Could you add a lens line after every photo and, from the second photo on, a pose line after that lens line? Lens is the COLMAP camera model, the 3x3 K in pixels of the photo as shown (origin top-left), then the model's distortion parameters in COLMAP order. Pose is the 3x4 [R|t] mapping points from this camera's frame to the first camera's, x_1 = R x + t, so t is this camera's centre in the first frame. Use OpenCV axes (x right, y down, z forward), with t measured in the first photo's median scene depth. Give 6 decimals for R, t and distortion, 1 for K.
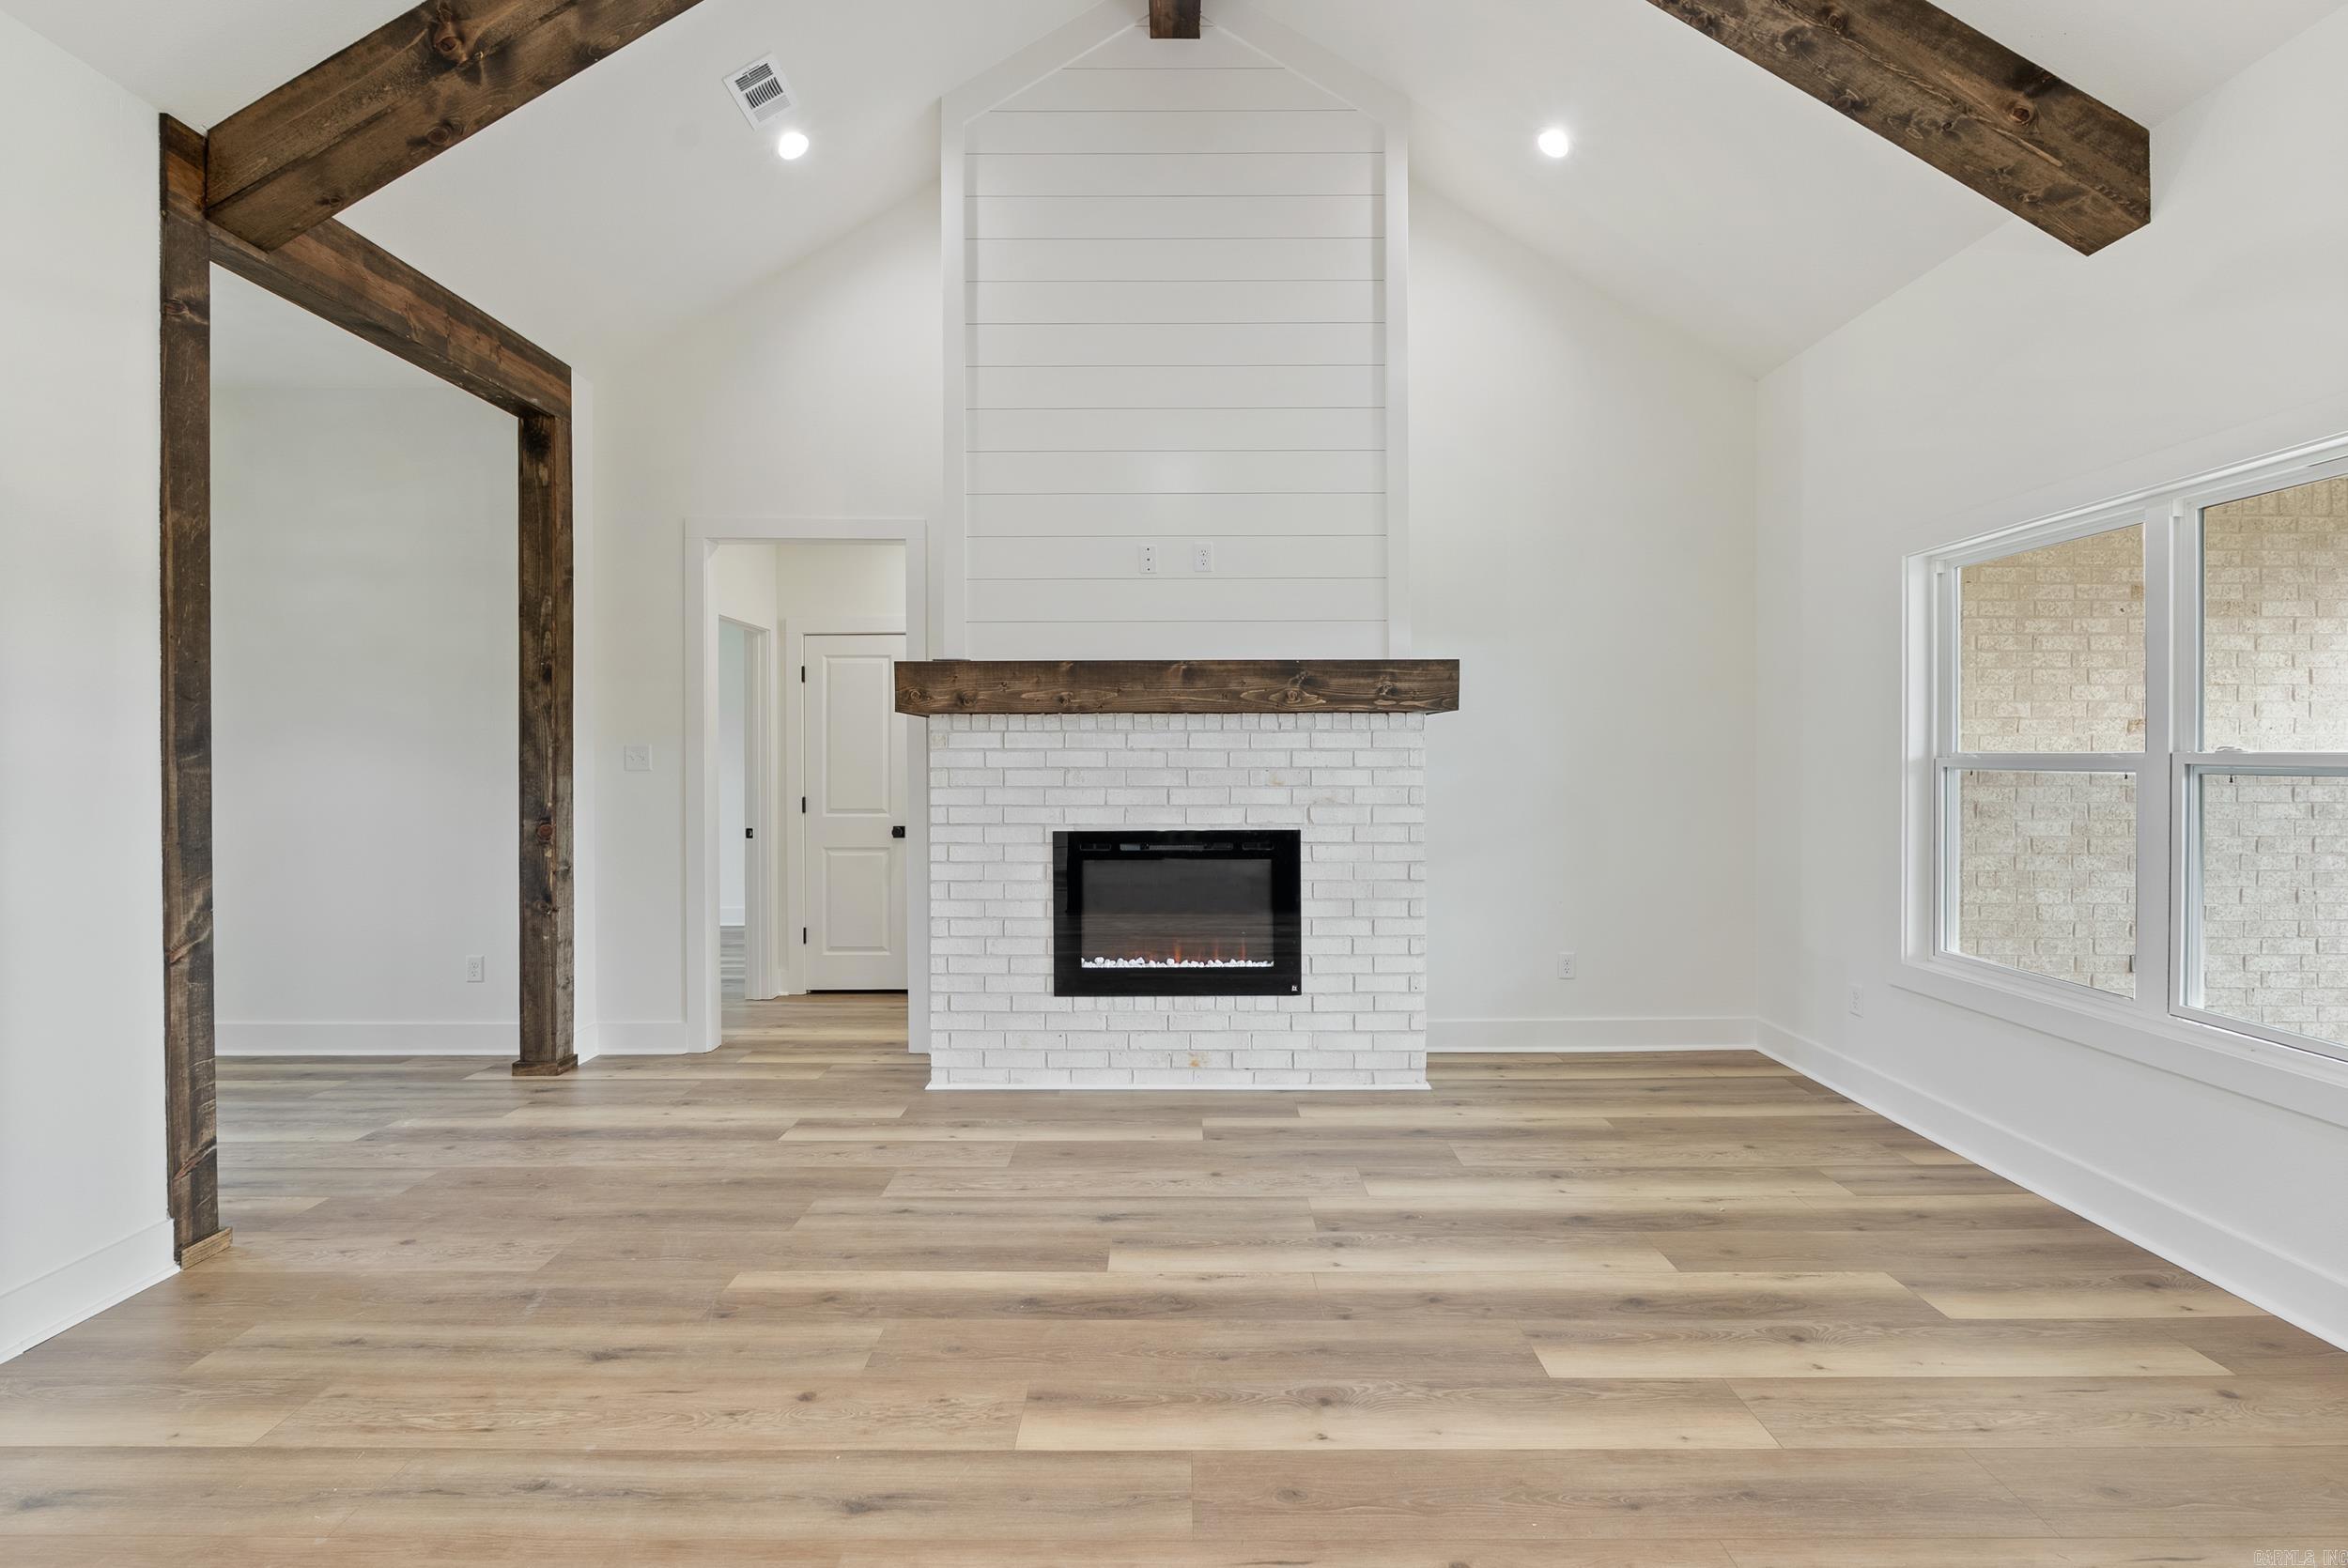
lens RADIAL K [[1054.1, 0, 1157.9], [0, 1054.1, 763.7], [0, 0, 1]] dist [-0.004485, -0.000265]
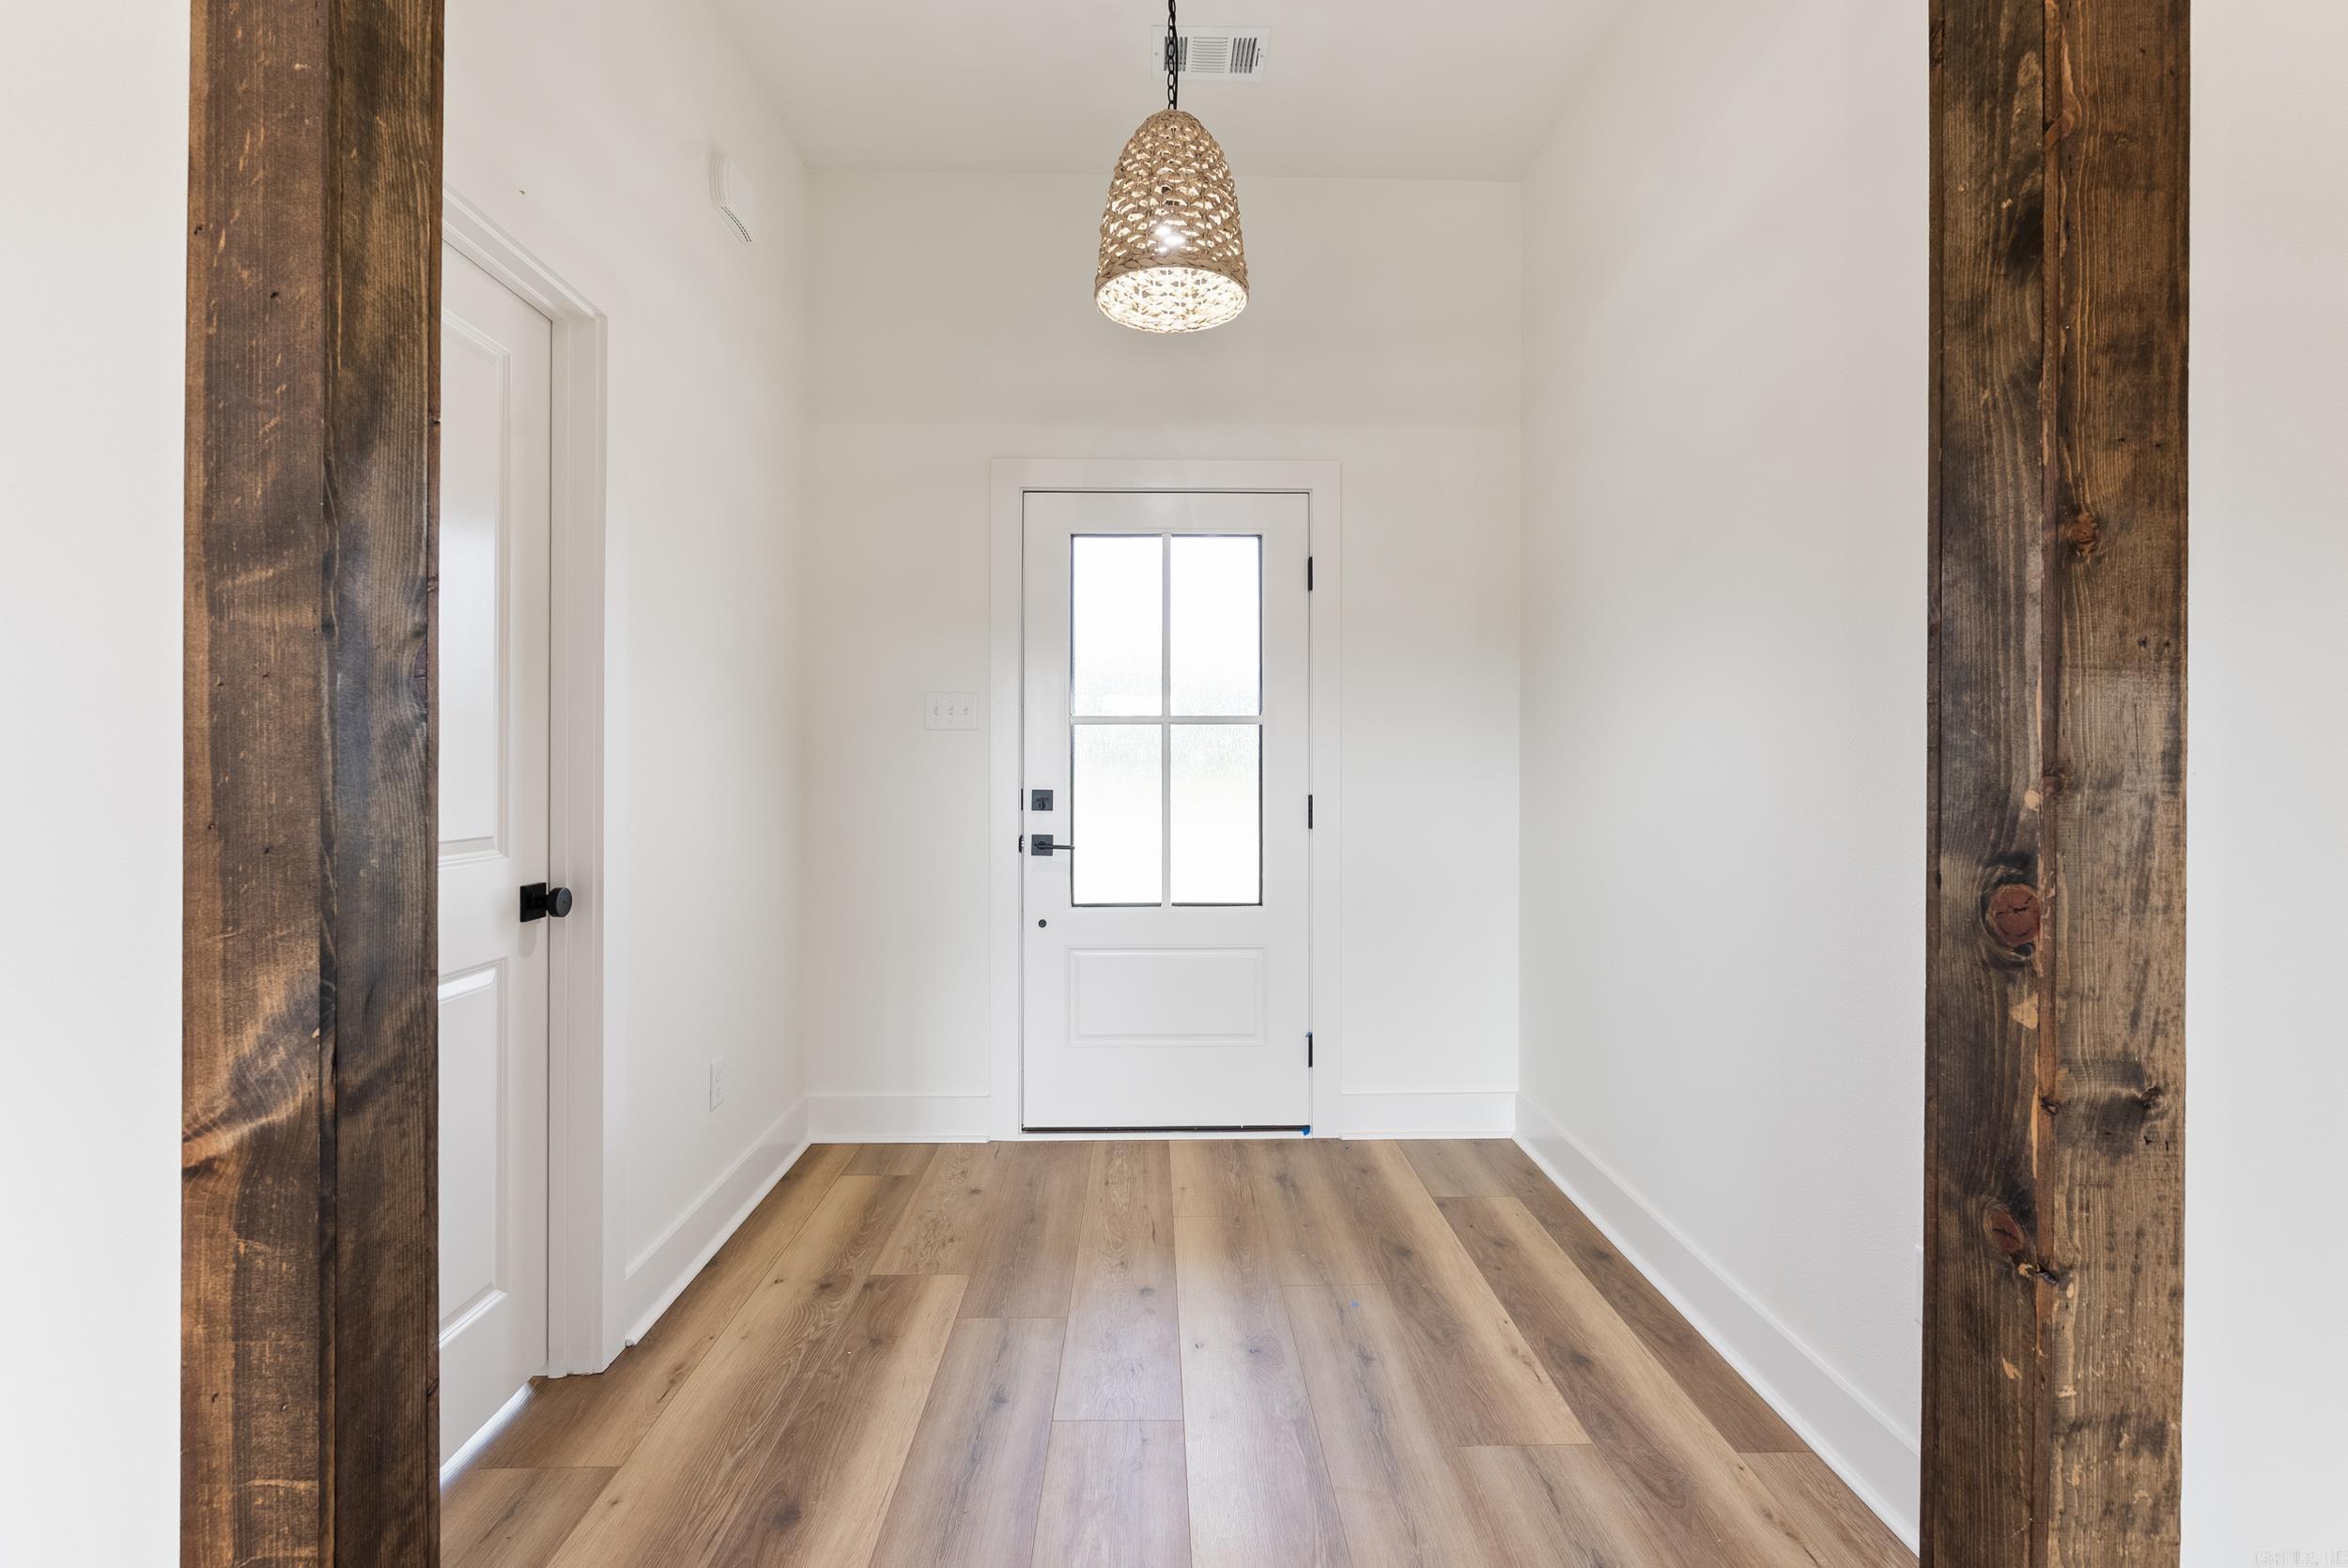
lens RADIAL K [[1054.1, 0, 1168.6], [0, 1054.1, 762.5], [0, 0, 1]] dist [-0.004485, -0.000265]
pose [[0.039297, -0.000785, -0.999227, -0.356323], [-0.008698, 0.999962, -0.001128, 0.032570], [0.999190, 0.008735, 0.039289, 0.802858]]
